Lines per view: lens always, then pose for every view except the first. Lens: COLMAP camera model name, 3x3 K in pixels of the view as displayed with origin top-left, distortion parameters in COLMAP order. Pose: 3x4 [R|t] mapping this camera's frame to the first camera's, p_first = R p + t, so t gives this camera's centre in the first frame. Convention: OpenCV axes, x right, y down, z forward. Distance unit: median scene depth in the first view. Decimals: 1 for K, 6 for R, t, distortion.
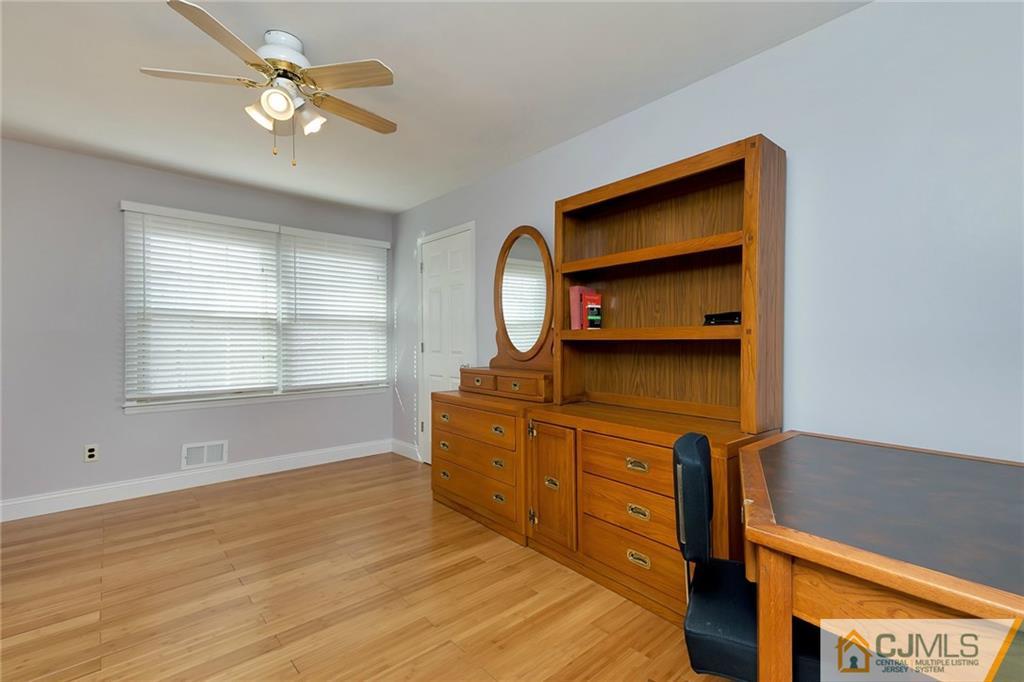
lens RADIAL K [[467.9, 0, 505.5], [0, 467.9, 341.7], [0, 0, 1]] dist [0.014838, 0.000157]
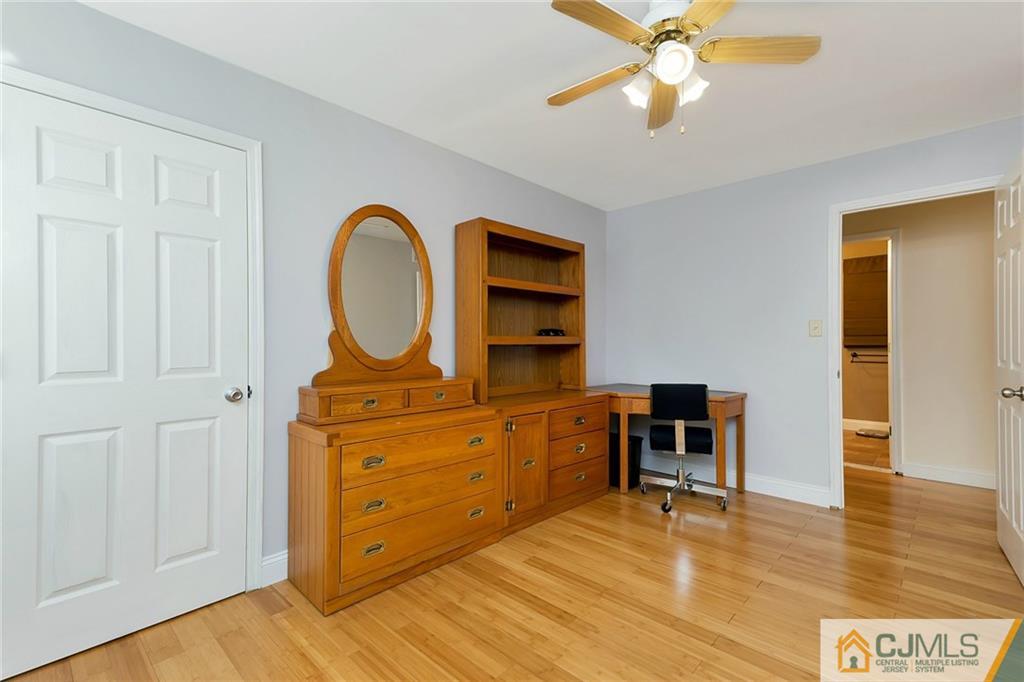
lens RADIAL K [[467.9, 0, 505.5], [0, 467.9, 341.7], [0, 0, 1]] dist [0.014838, 0.000157]
pose [[-0.122989, 0.008634, 0.992370, -1.003576], [0.008216, 0.999937, -0.007681, -0.001450], [-0.992374, 0.007208, -0.123053, 1.108091]]
